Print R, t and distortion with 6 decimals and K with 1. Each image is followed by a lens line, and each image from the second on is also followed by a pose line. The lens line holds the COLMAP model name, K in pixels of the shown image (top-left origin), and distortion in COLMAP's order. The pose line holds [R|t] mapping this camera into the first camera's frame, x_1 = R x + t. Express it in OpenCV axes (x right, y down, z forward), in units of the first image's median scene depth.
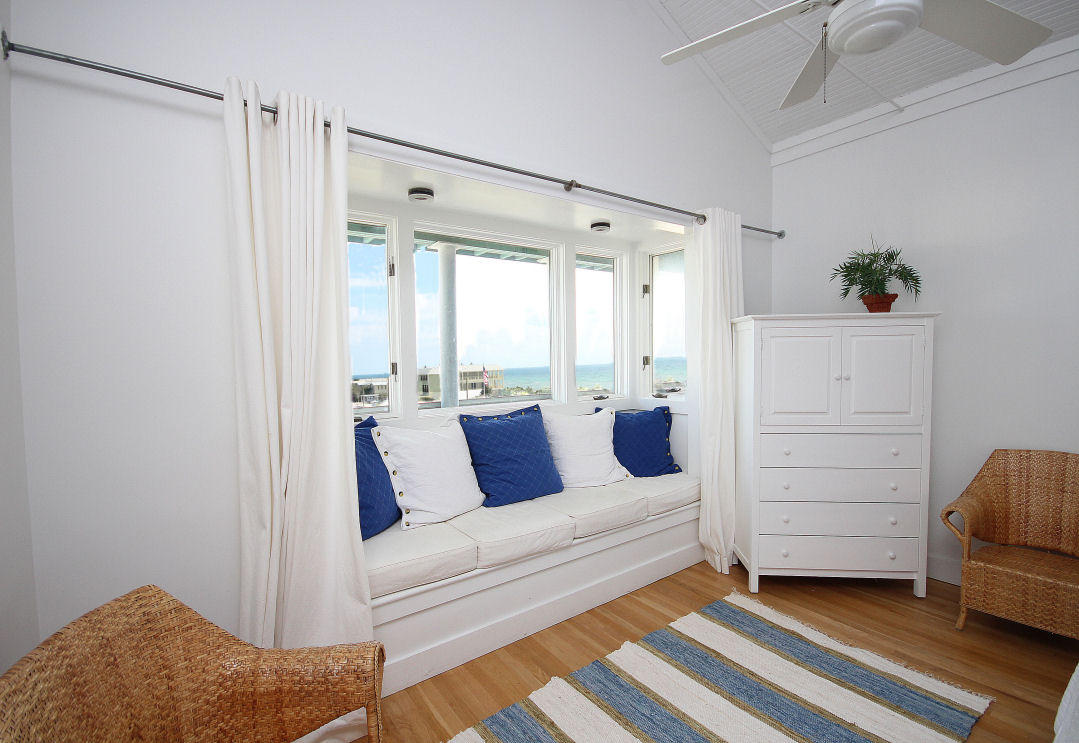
lens RADIAL K [[508.7, 0, 544.6], [0, 508.7, 369.0], [0, 0, 1]] dist [0.009138, -0.001629]
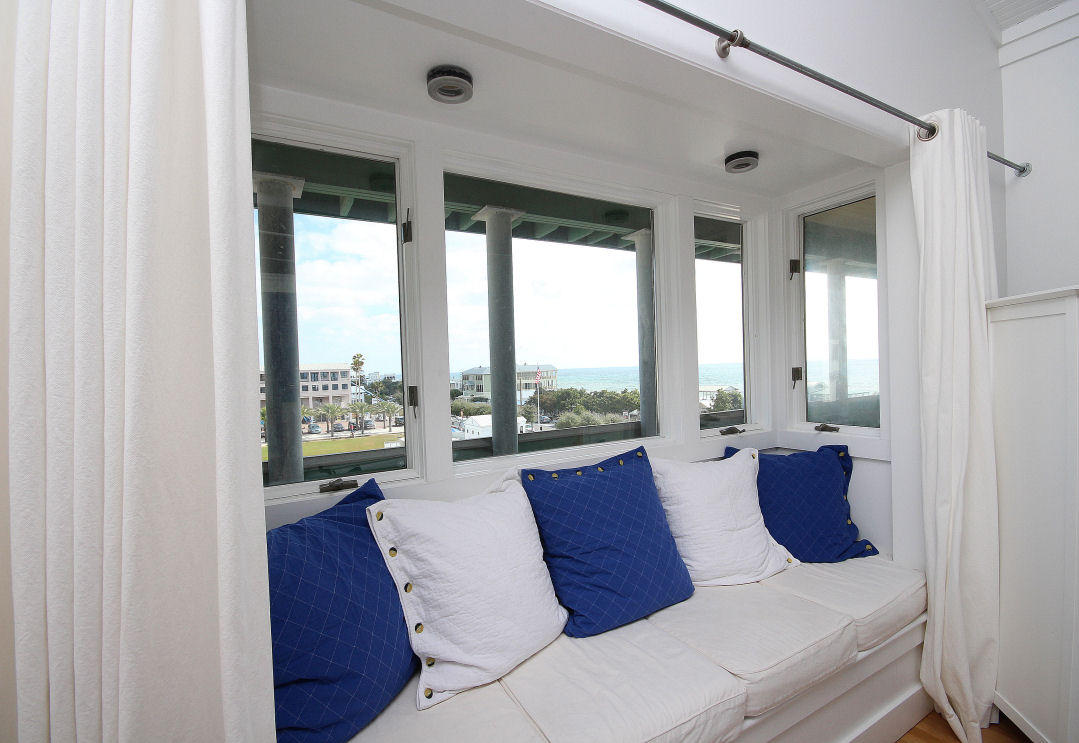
lens RADIAL K [[502.5, 0, 540.0], [0, 502.5, 367.8], [0, 0, 1]] dist [-0.003409, 0.000079]
pose [[0.993028, -0.015543, -0.116853, -0.070763], [0.012878, 0.999640, -0.023534, -0.016401], [0.117177, 0.021865, 0.992870, 0.391608]]
